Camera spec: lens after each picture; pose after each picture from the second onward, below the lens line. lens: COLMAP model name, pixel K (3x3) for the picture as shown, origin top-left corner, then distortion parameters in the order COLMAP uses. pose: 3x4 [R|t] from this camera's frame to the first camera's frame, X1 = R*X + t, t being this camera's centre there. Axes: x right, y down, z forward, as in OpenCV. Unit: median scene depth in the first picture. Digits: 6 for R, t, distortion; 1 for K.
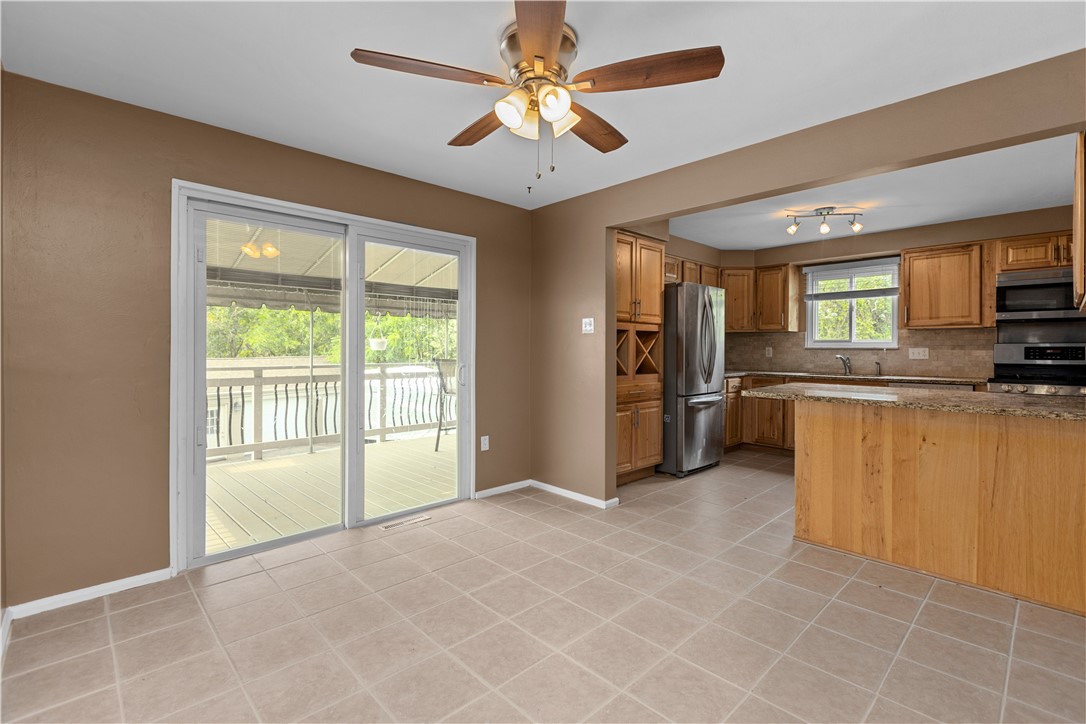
lens RADIAL K [[488.9, 0, 549.1], [0, 488.9, 351.8], [0, 0, 1]] dist [0.002406, -0.001990]
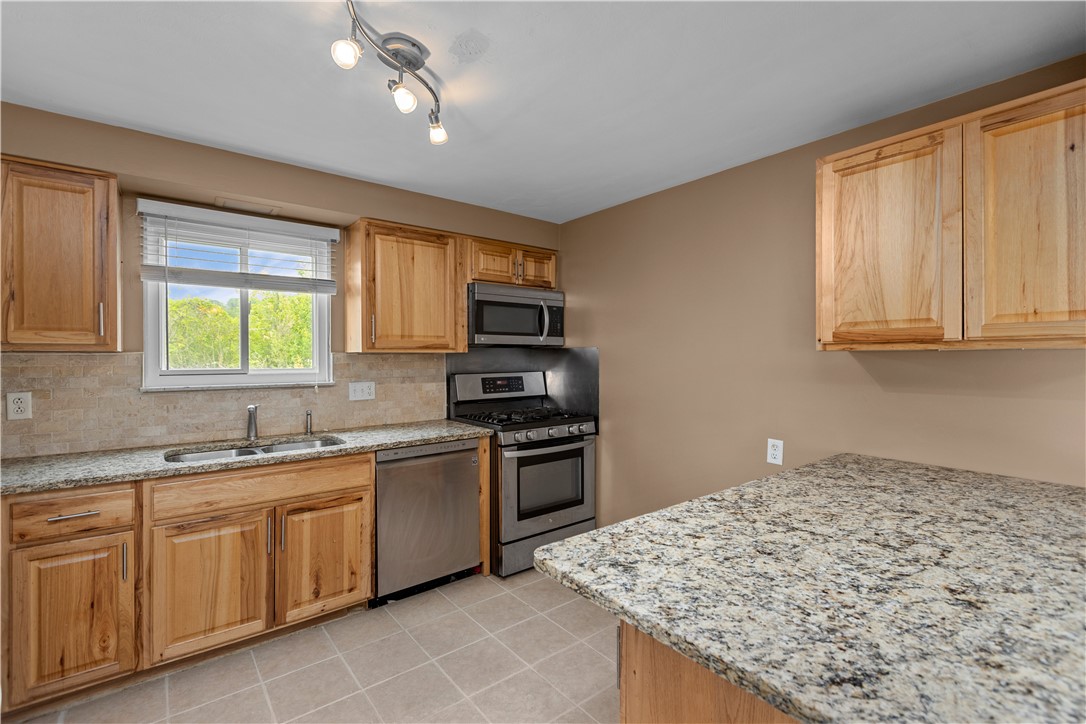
lens RADIAL K [[488.9, 0, 545.3], [0, 488.9, 359.1], [0, 0, 1]] dist [0.002406, -0.001990]
pose [[0.096240, -0.007823, 0.995327, 0.179199], [0.008910, 0.999936, 0.006998, -0.046305], [-0.995318, 0.008195, 0.096304, 0.819208]]
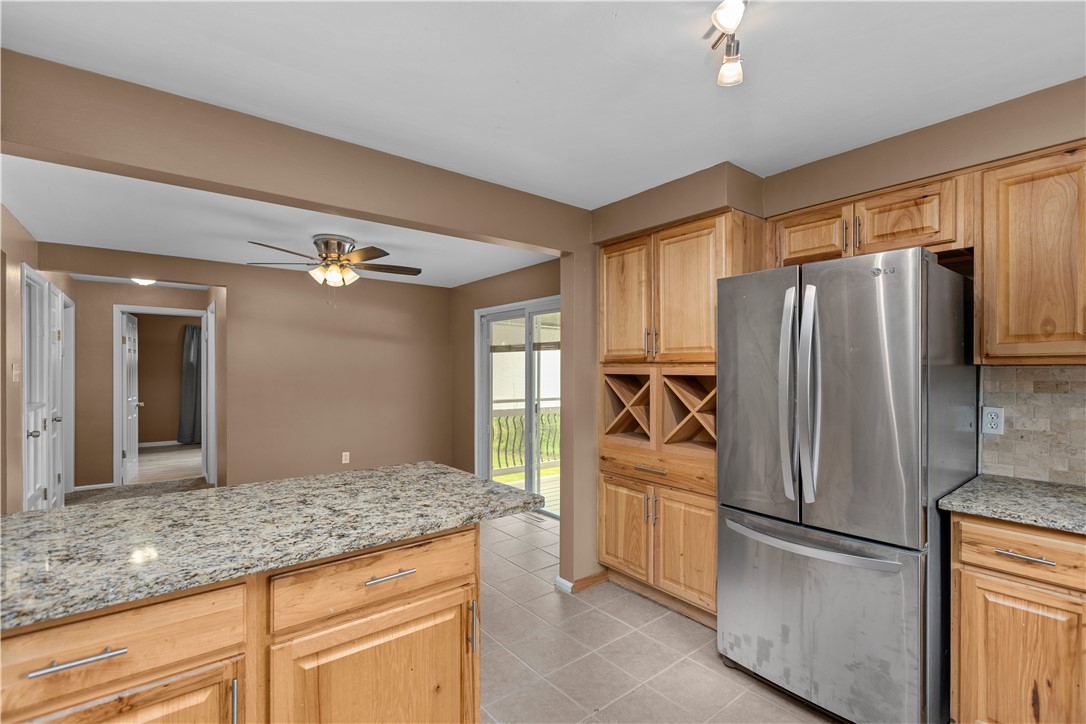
lens RADIAL K [[488.9, 0, 546.1], [0, 488.9, 363.8], [0, 0, 1]] dist [0.002406, -0.001990]
pose [[-0.093902, -0.013170, -0.995494, 0.816785], [-0.008224, 0.999889, -0.012452, -0.047480], [0.995547, 0.007017, -0.094000, 0.887057]]
